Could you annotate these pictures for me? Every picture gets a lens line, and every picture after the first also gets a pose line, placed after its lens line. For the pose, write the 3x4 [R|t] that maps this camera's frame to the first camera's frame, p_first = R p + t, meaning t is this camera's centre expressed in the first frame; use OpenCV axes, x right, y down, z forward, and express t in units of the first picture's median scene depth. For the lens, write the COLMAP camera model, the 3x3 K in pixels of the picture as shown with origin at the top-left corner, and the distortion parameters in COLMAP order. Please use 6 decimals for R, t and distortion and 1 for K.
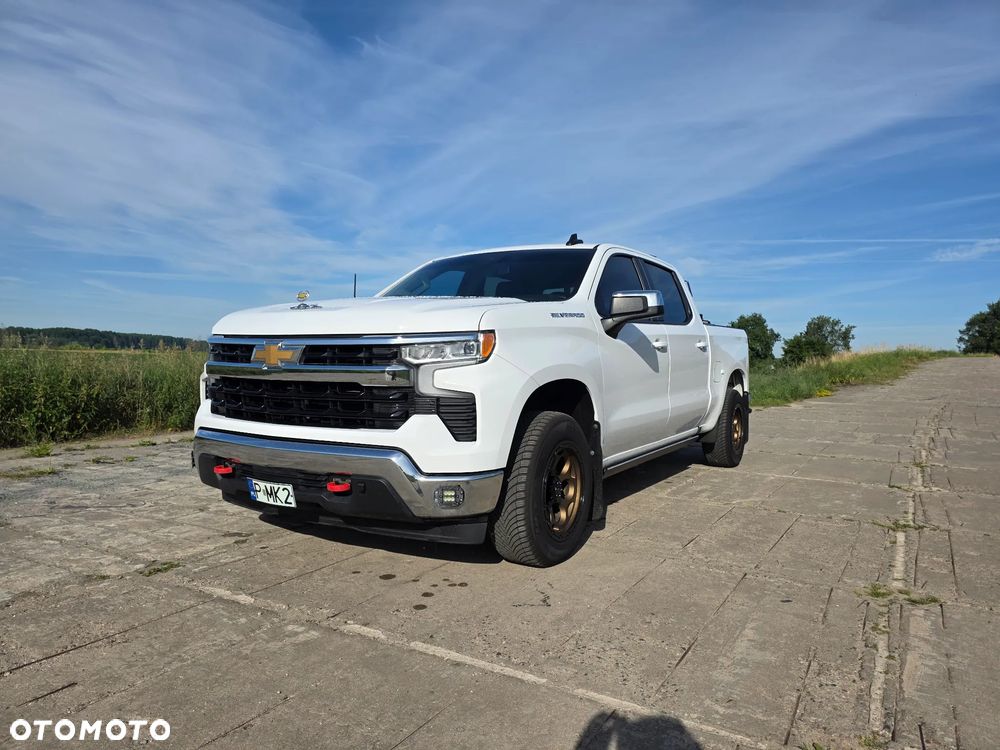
lens RADIAL K [[661.7, 0, 503.9], [0, 661.7, 378.5], [0, 0, 1]] dist [0.064114, -0.065458]
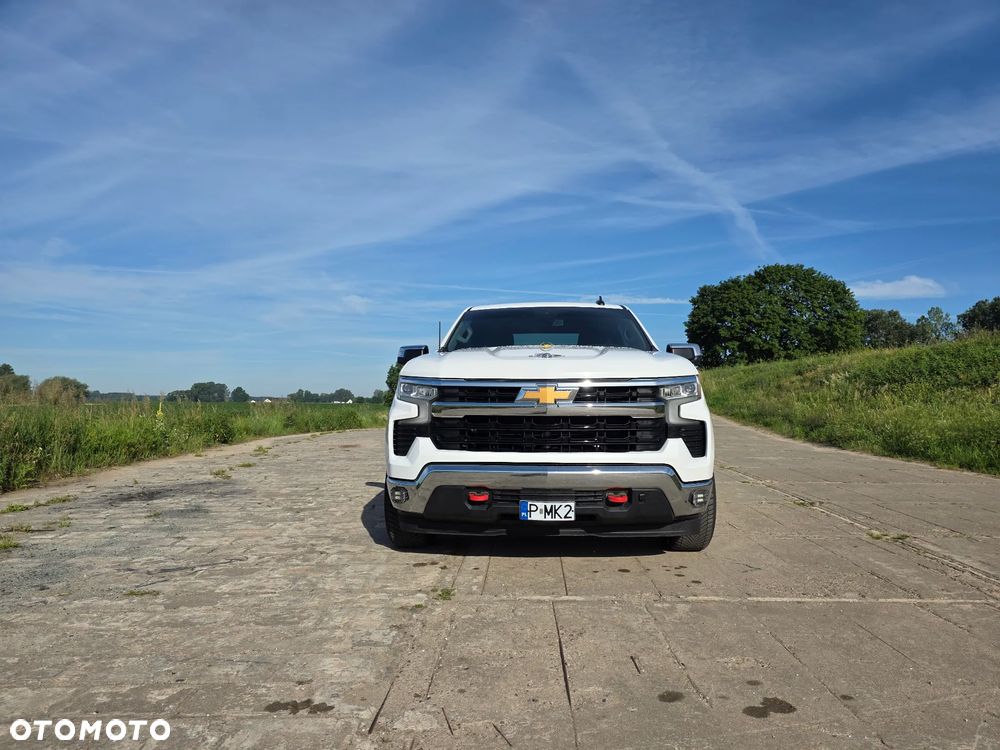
lens RADIAL K [[660.2, 0, 507.5], [0, 660.2, 373.0], [0, 0, 1]] dist [0.093165, -0.100071]
pose [[0.879705, -0.000508, 0.475519, -0.992630], [0.029904, 0.998079, -0.054256, -0.013297], [-0.474578, 0.061949, 0.878031, -0.023211]]
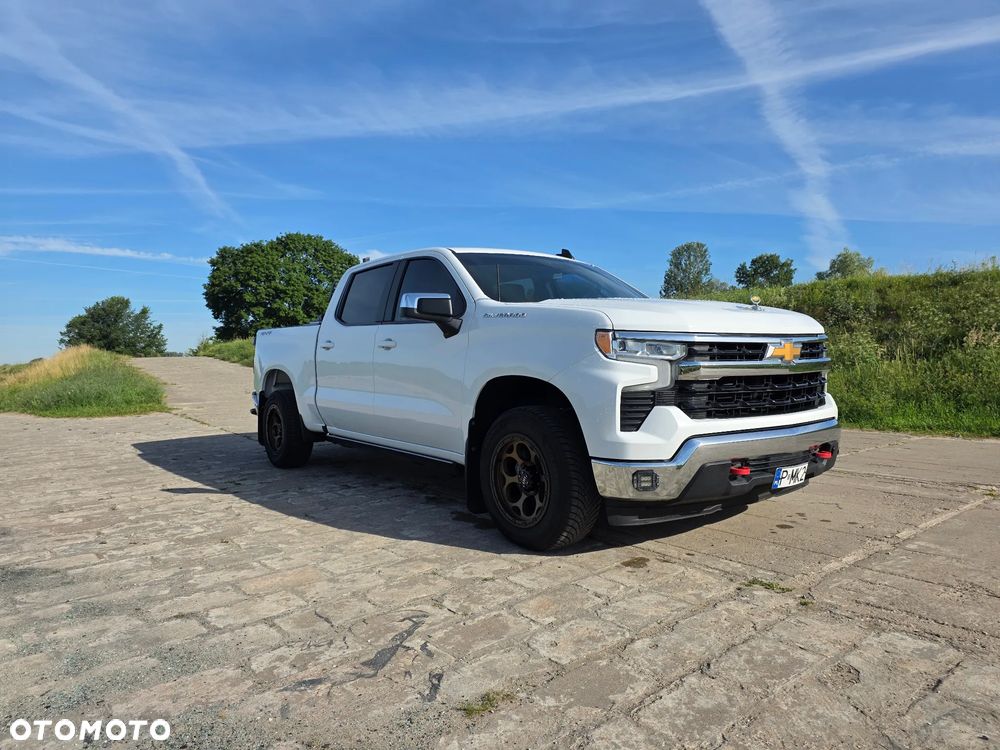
lens RADIAL K [[666.1, 0, 512.5], [0, 666.1, 361.9], [0, 0, 1]] dist [0.068264, -0.063522]
pose [[0.373727, -0.030162, 0.927048, -1.581985], [0.056106, 0.998376, 0.009864, -0.055858], [-0.925840, 0.048326, 0.374813, 1.016004]]
